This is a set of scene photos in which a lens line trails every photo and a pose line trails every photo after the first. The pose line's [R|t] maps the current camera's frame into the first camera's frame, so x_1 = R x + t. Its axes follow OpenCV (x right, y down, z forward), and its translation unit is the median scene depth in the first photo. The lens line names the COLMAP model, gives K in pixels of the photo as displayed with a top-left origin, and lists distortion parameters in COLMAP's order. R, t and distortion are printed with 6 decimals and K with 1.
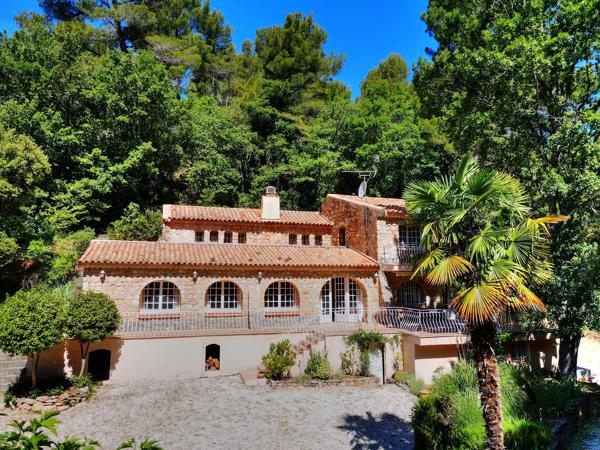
lens RADIAL K [[443.2, 0, 303.9], [0, 443.2, 224.4], [0, 0, 1]] dist [0.005499, 0.008666]
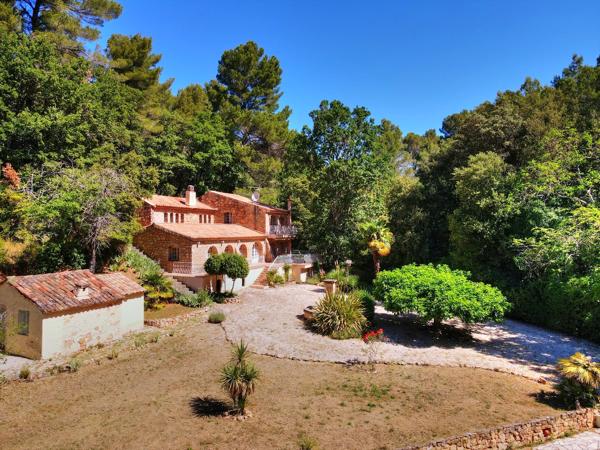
lens RADIAL K [[443.2, 0, 303.9], [0, 443.2, 224.4], [0, 0, 1]] dist [0.005499, 0.008666]
pose [[0.626907, 0.009556, 0.779036, -1.118036], [-0.099144, 0.992774, 0.067606, -0.097432], [-0.772760, -0.119619, 0.623324, -0.359478]]
